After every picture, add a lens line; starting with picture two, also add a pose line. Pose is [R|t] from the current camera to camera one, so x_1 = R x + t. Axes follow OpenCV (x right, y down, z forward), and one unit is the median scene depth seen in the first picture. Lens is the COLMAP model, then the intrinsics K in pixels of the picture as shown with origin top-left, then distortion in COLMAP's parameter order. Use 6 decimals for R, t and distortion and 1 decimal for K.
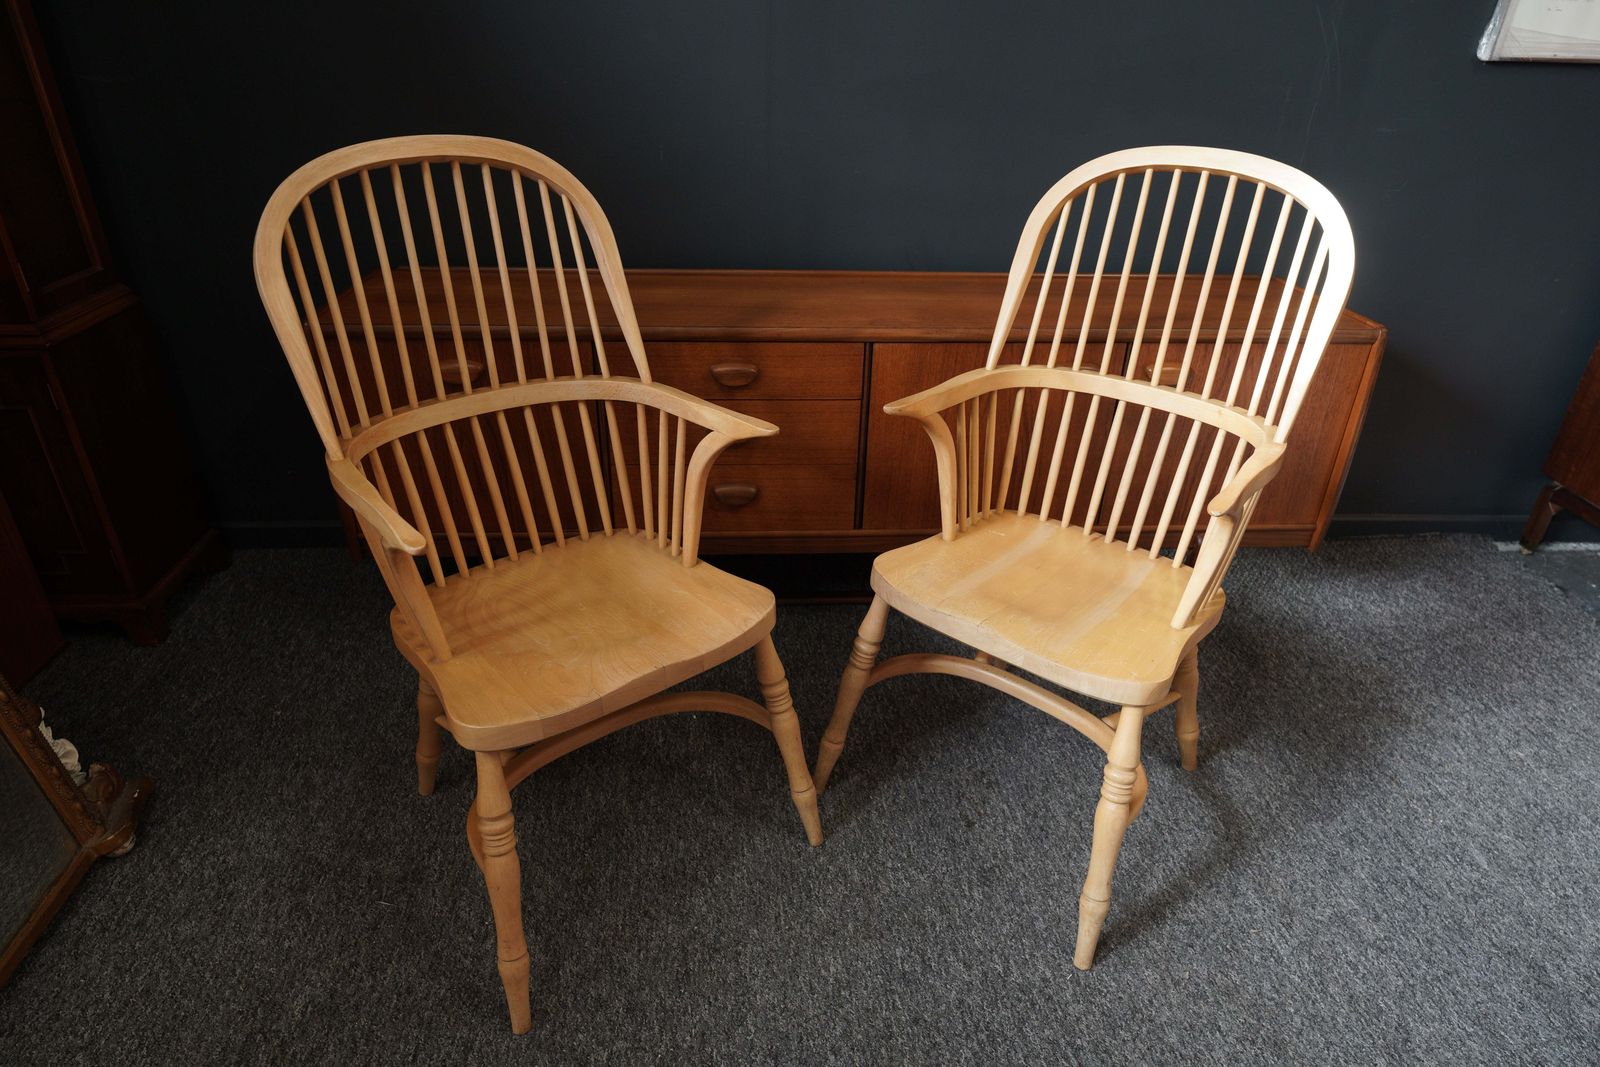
lens RADIAL K [[970.7, 0, 802.0], [0, 970.7, 536.9], [0, 0, 1]] dist [0.012077, -0.000379]
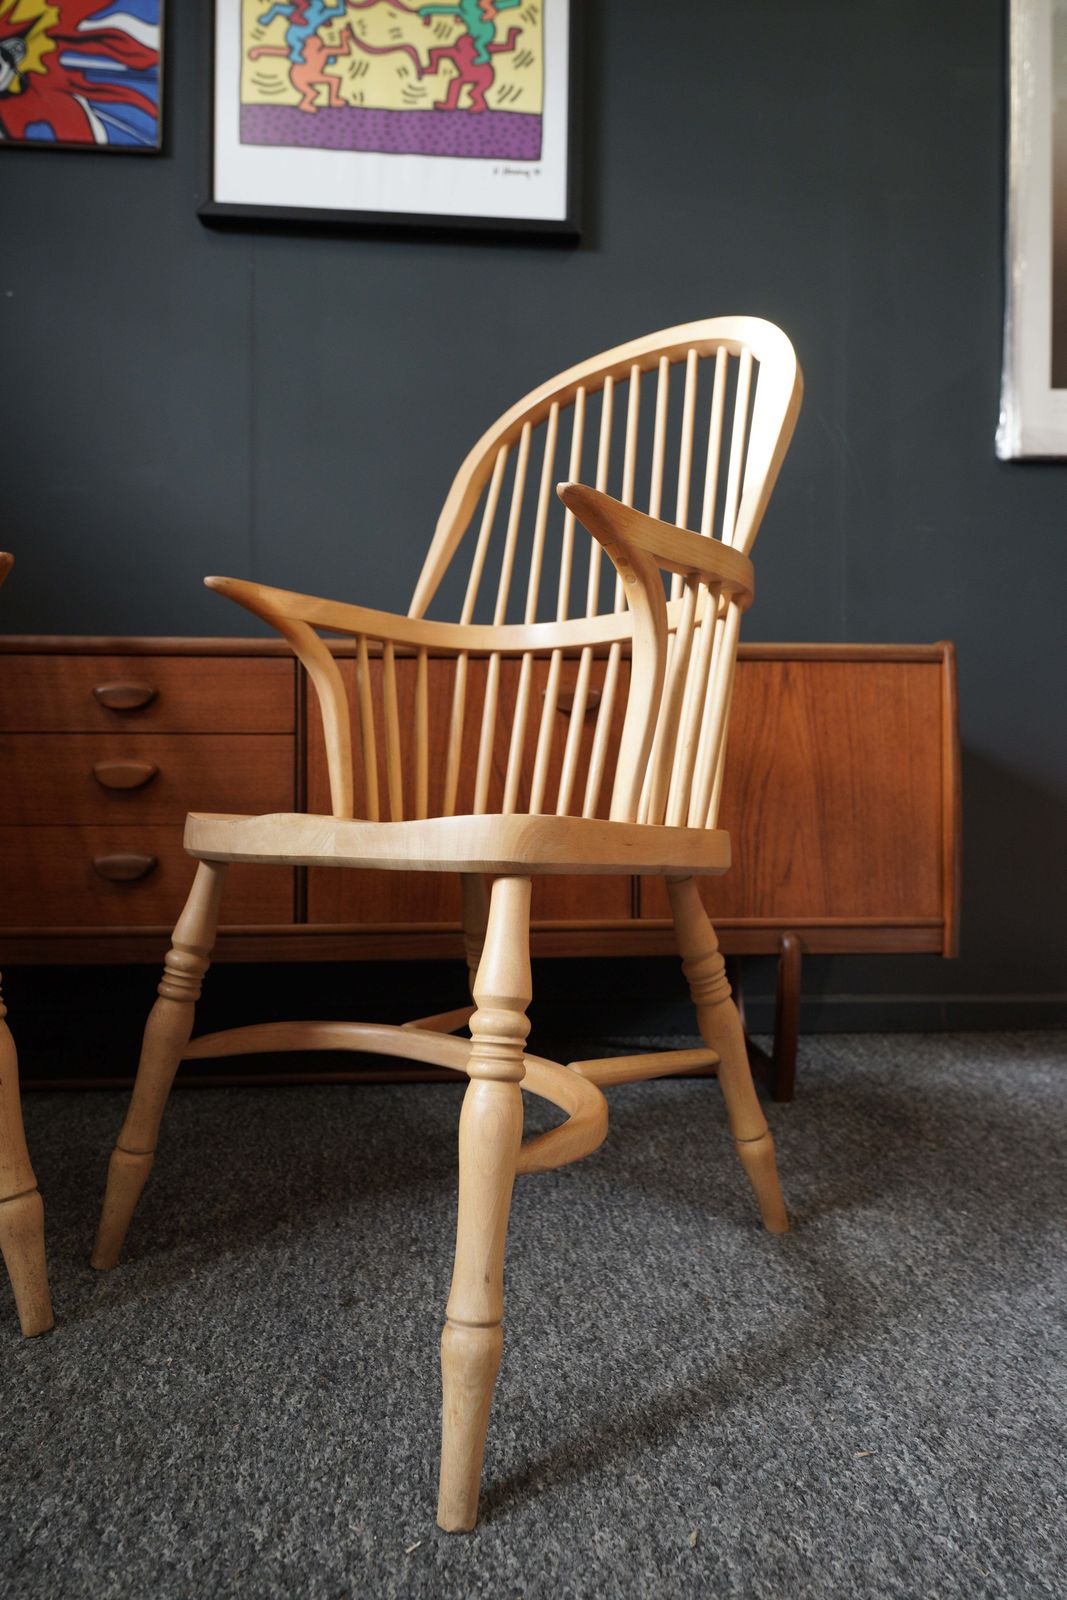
lens RADIAL K [[970.7, 0, 535.4], [0, 970.7, 794.0], [0, 0, 1]] dist [0.012077, -0.000379]
pose [[0.999616, -0.027078, -0.005887, 0.315978], [0.020762, 0.872558, -0.488070, 0.348455], [0.018352, 0.487760, 0.872785, 0.434714]]
